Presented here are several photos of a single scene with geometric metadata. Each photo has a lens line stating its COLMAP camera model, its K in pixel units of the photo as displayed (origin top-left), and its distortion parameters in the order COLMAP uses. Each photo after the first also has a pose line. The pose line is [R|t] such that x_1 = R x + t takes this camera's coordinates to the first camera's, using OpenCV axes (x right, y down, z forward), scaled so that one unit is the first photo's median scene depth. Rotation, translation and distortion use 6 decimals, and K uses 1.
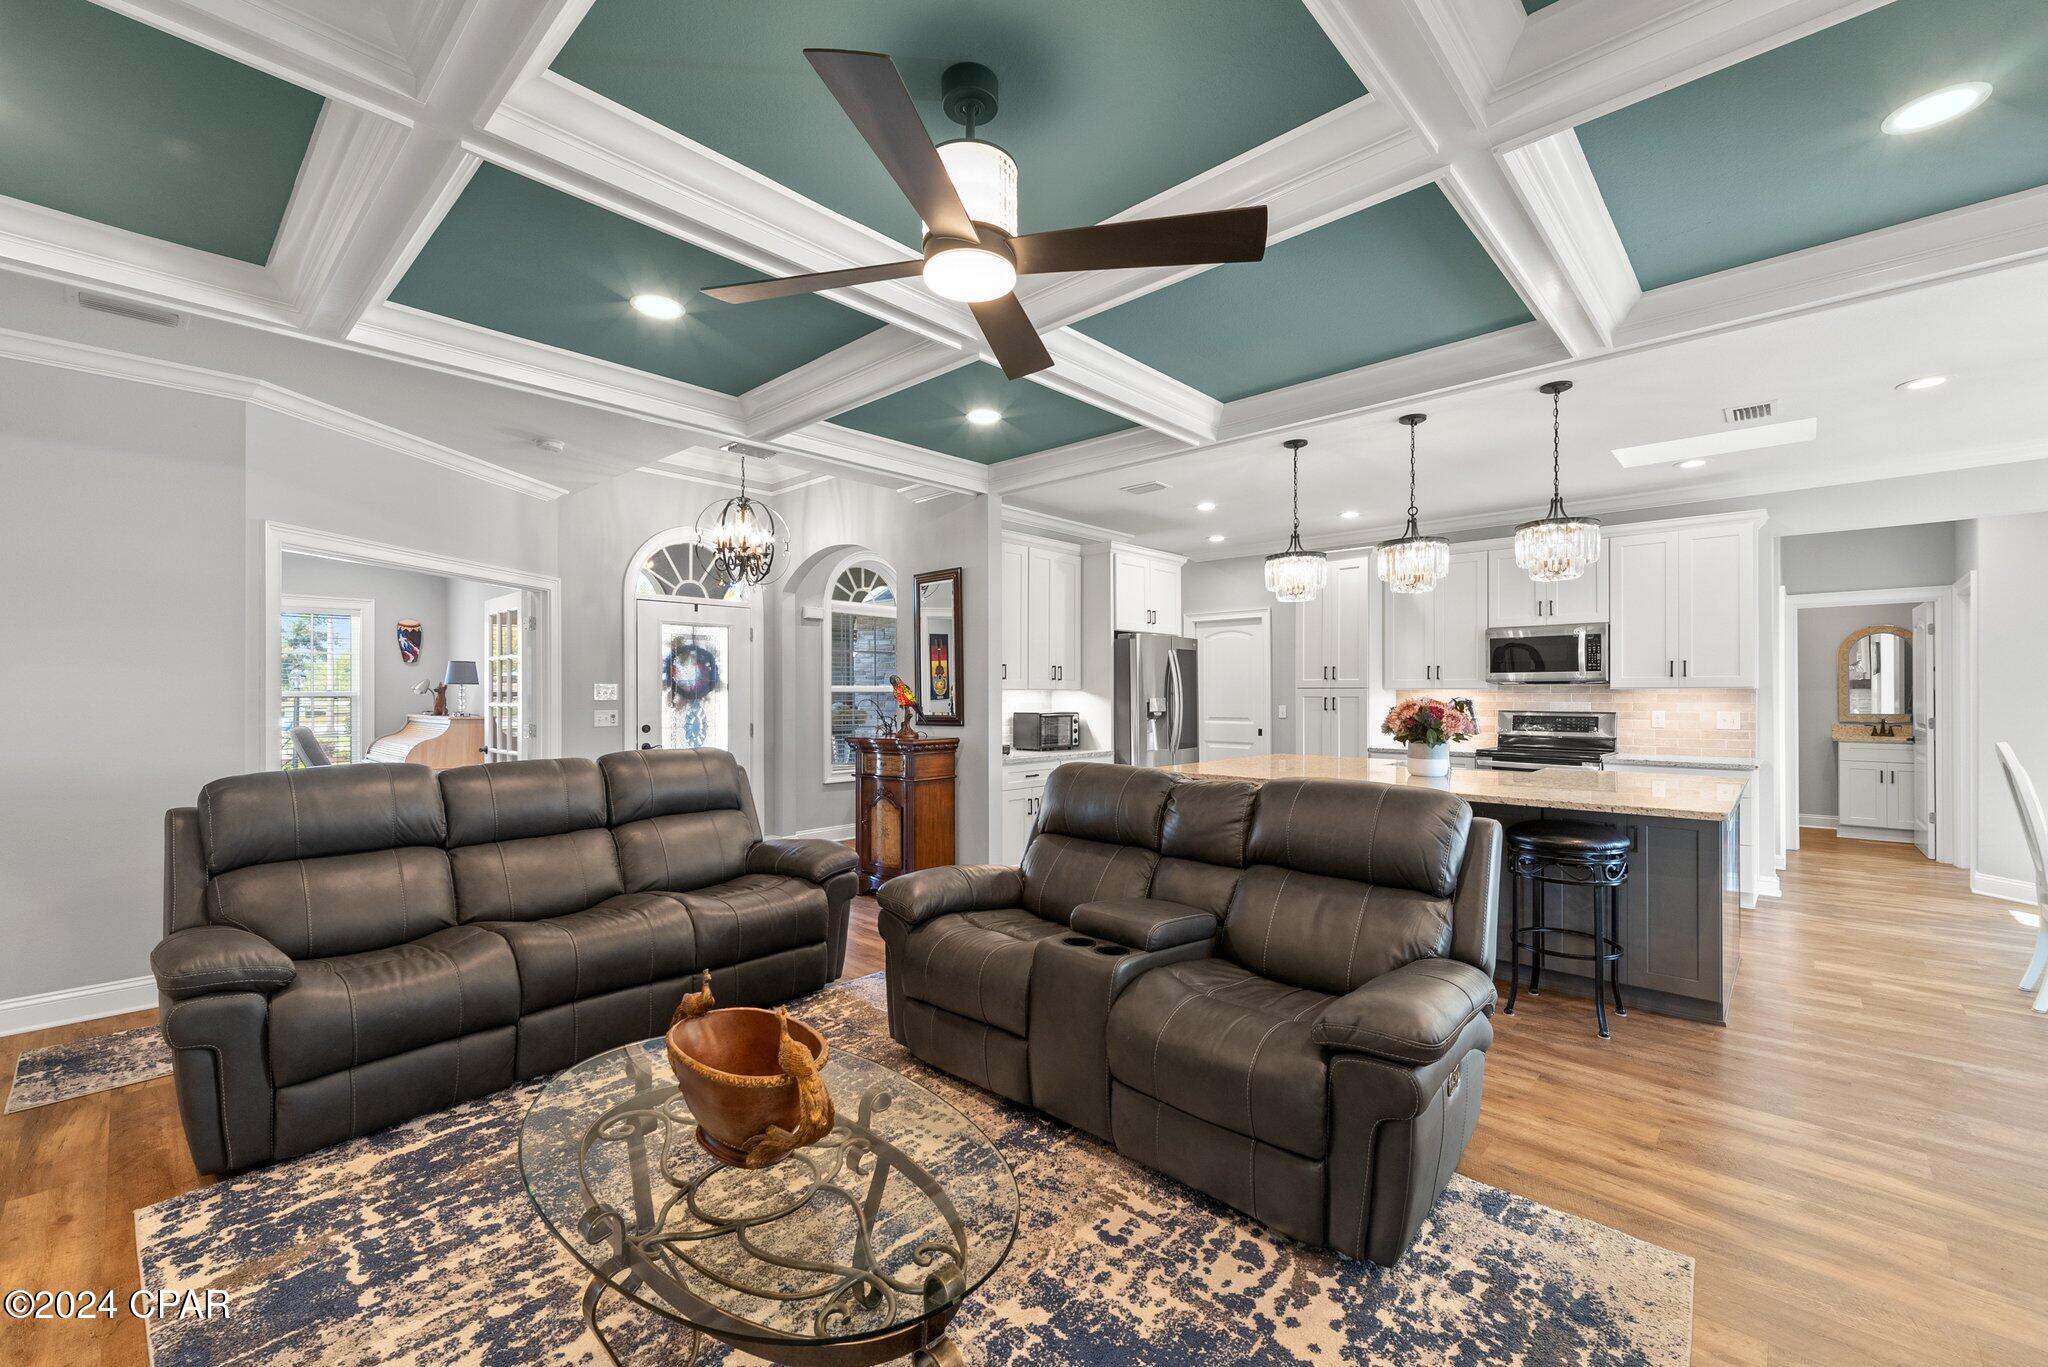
lens RADIAL K [[836.0, 0, 1034.0], [0, 836.0, 683.2], [0, 0, 1]] dist [0.003345, 0.000010]
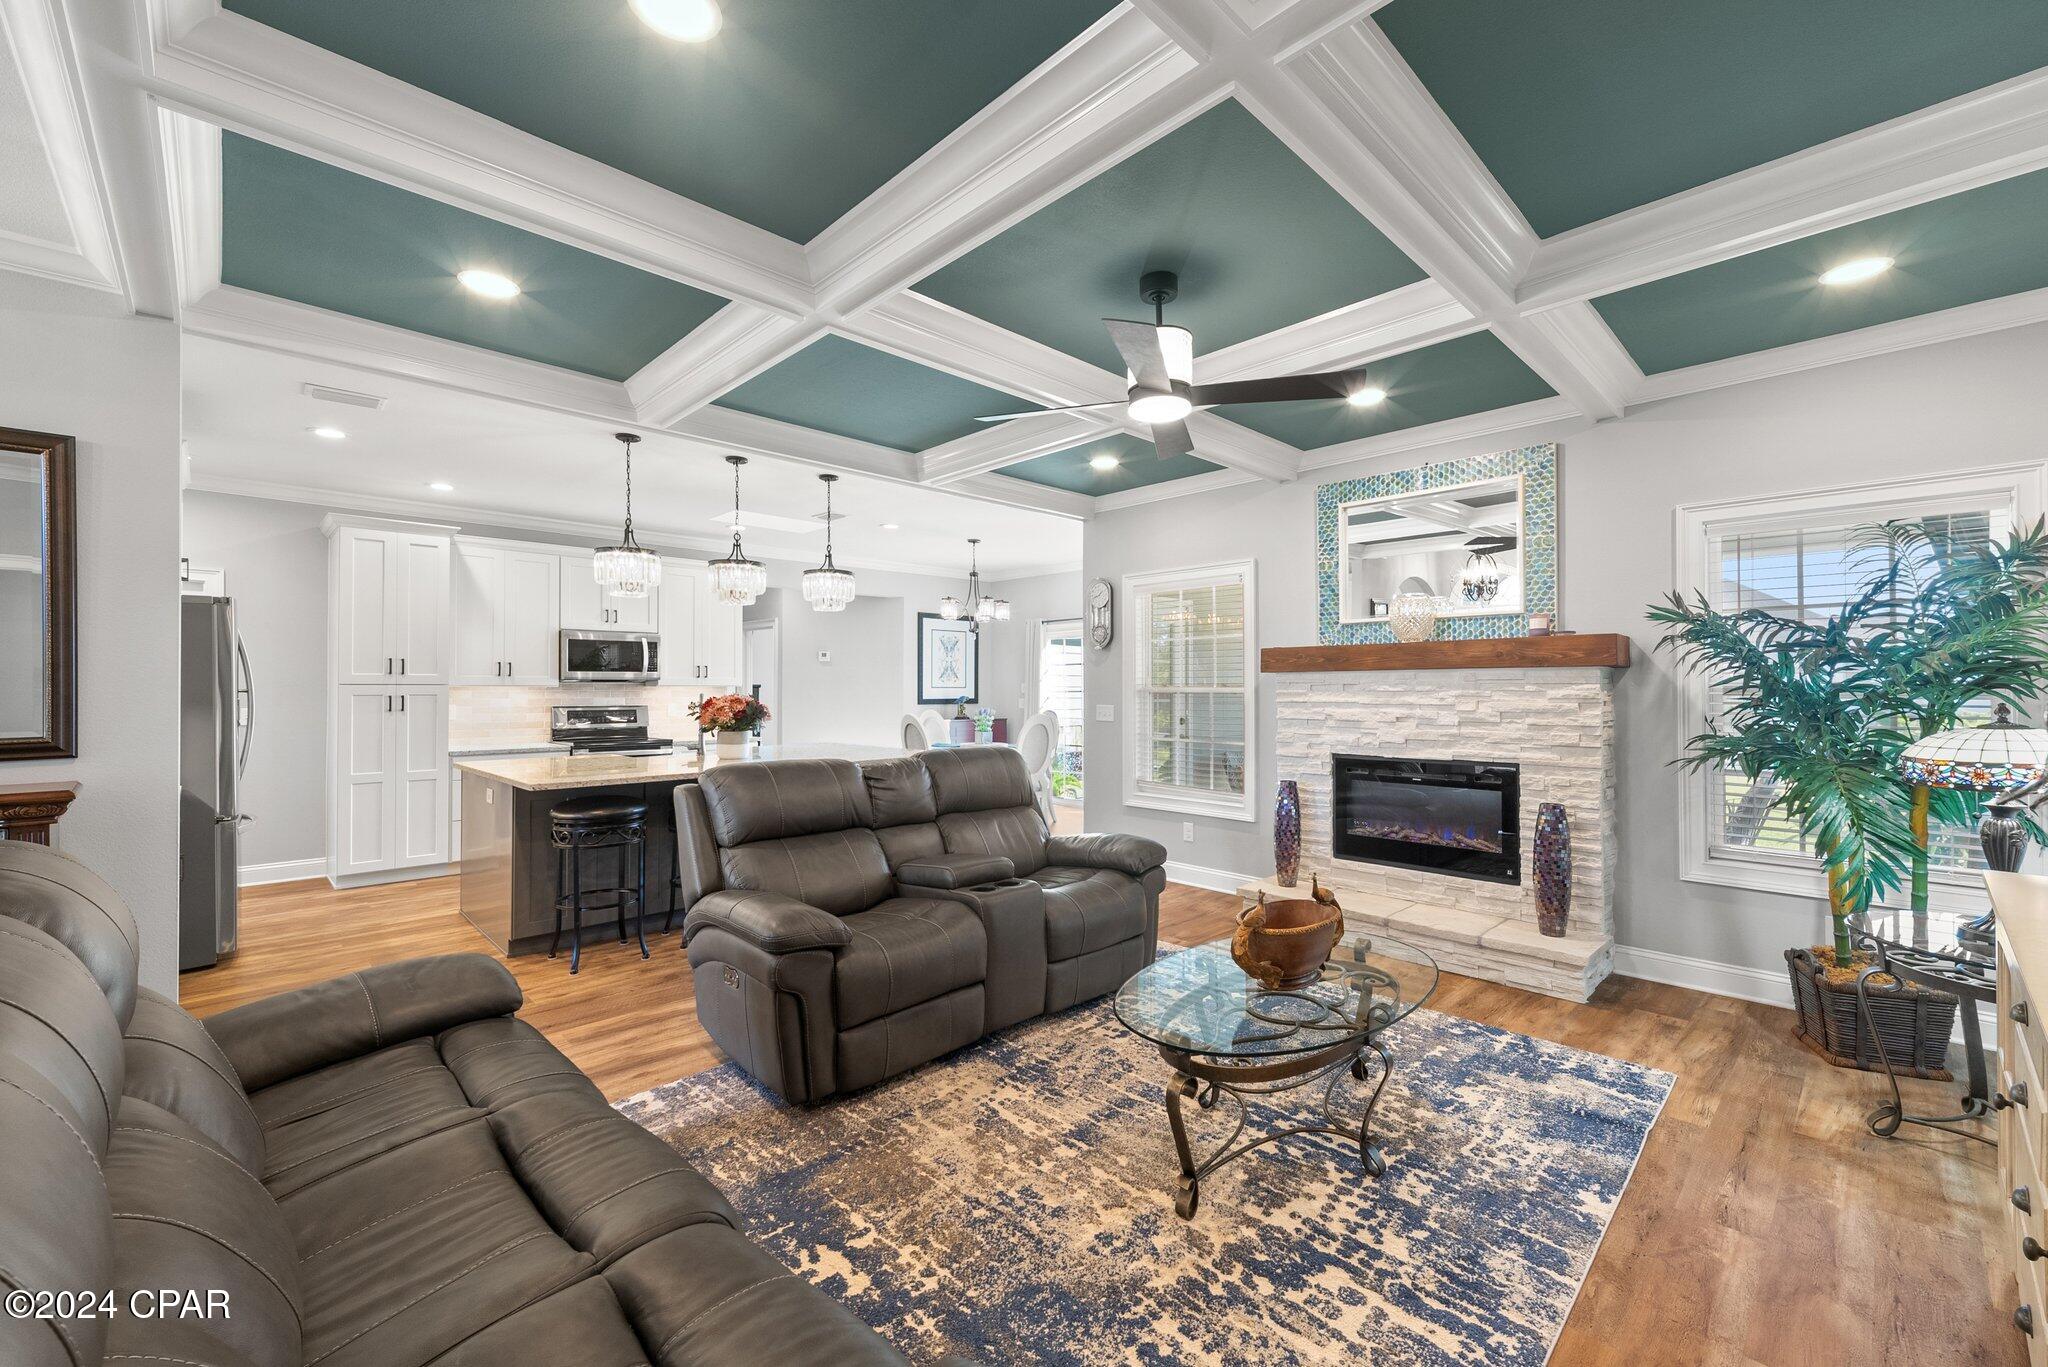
lens RADIAL K [[828.5, 0, 1033.8], [0, 828.5, 680.7], [0, 0, 1]] dist [0.003361, -0.000009]
pose [[0.053227, 0.009302, 0.998539, -1.062577], [-0.008350, 0.999926, -0.008870, 0.009529], [-0.998548, -0.007866, 0.053301, 0.782684]]
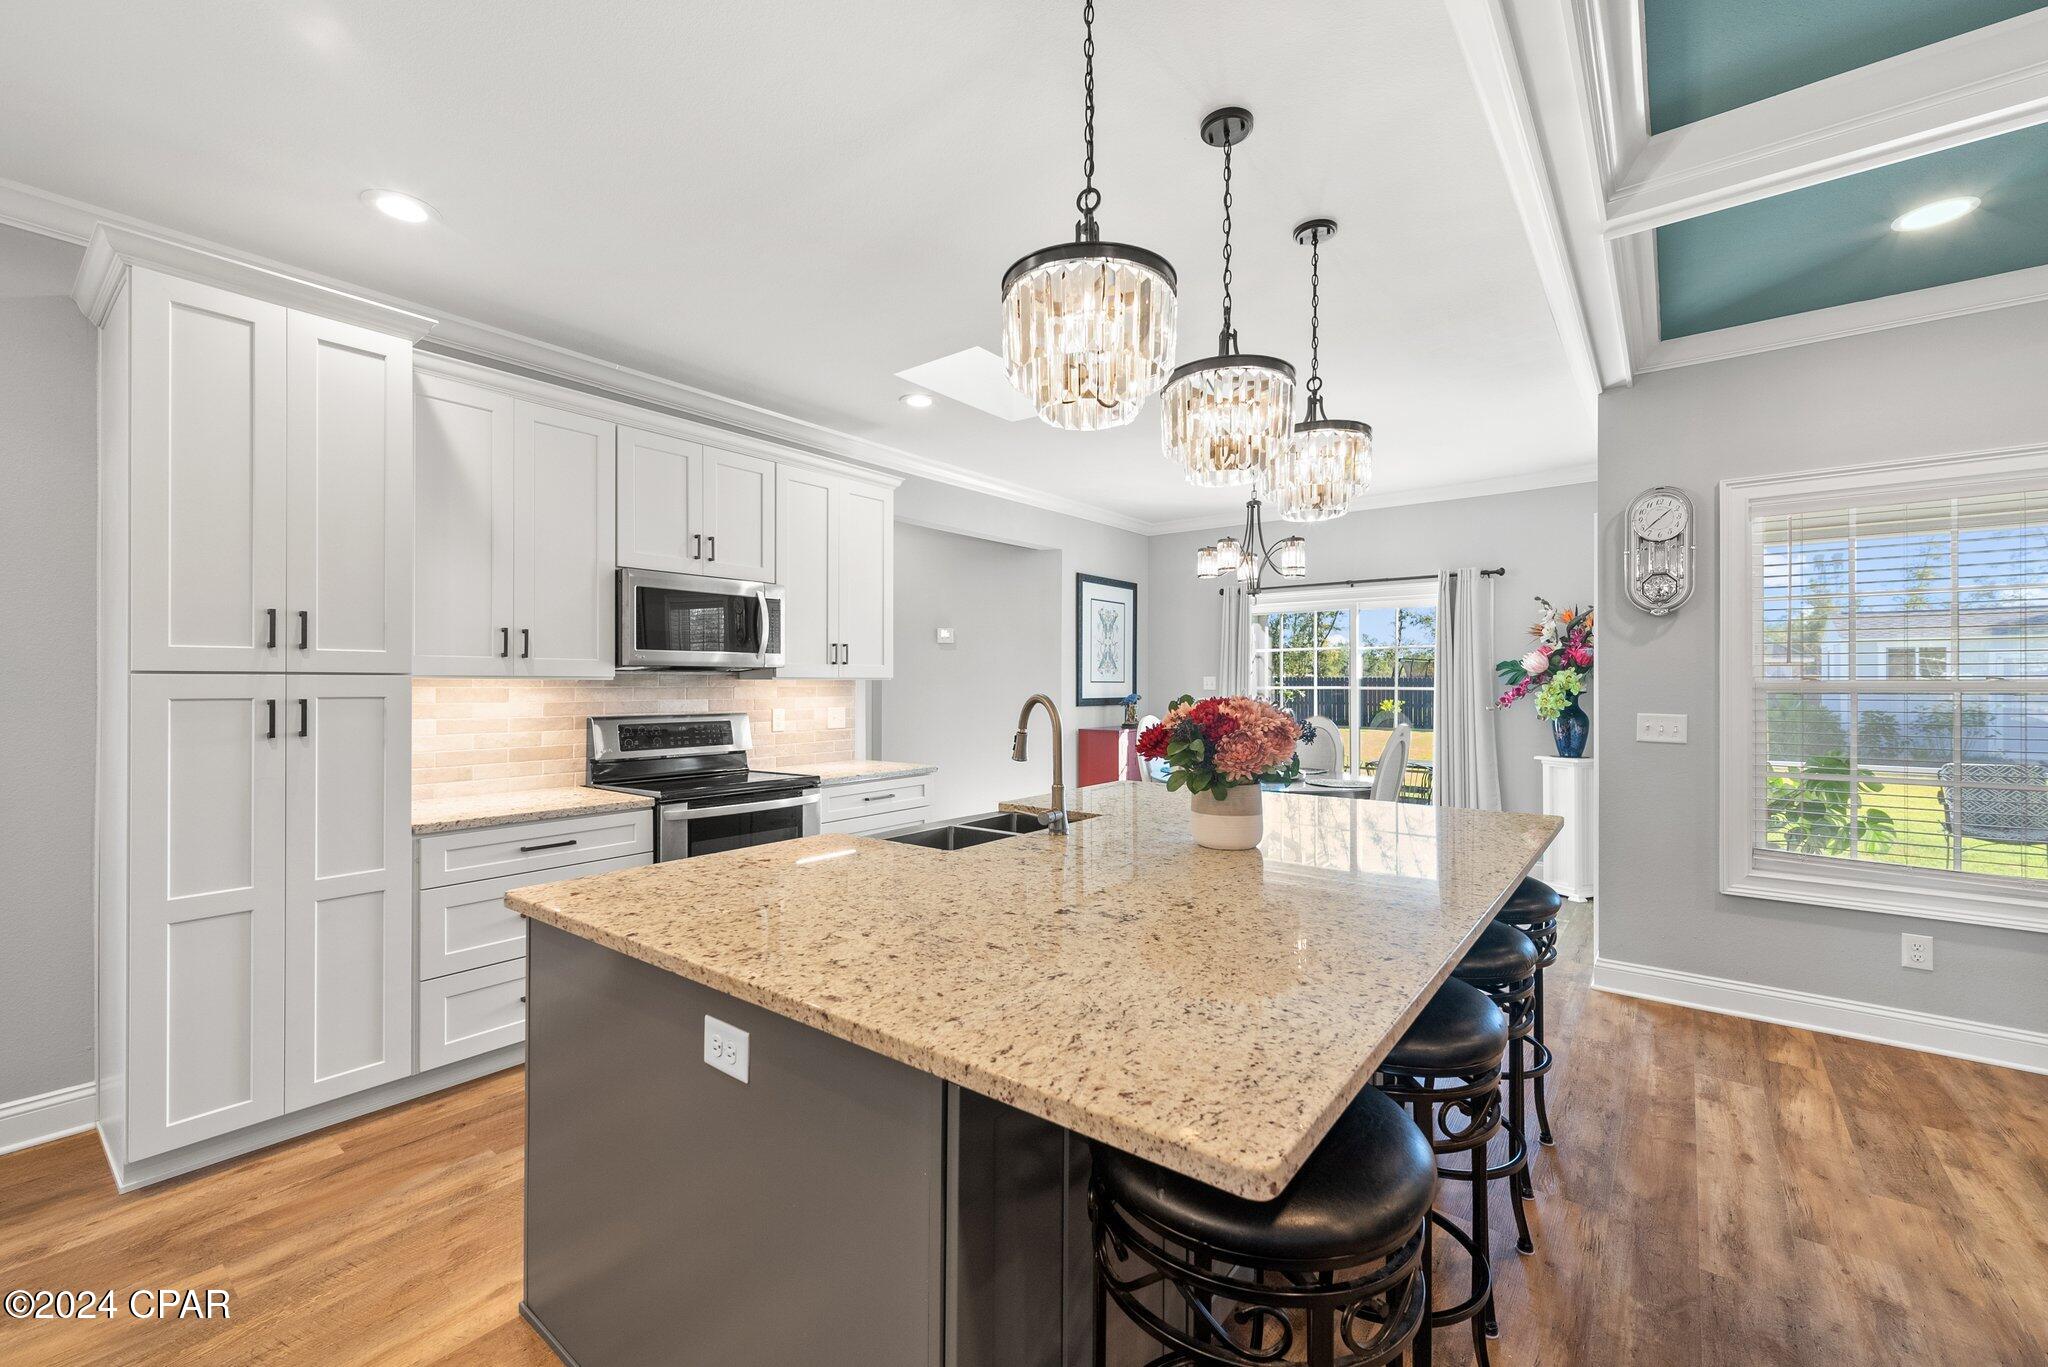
lens RADIAL K [[836.0, 0, 1034.0], [0, 836.0, 683.2], [0, 0, 1]] dist [0.003345, 0.000010]
pose [[-0.081473, -0.000274, 0.996675, -0.038346], [-0.010388, 0.999946, -0.000575, 0.016732], [-0.996621, -0.010400, -0.081472, 1.751365]]
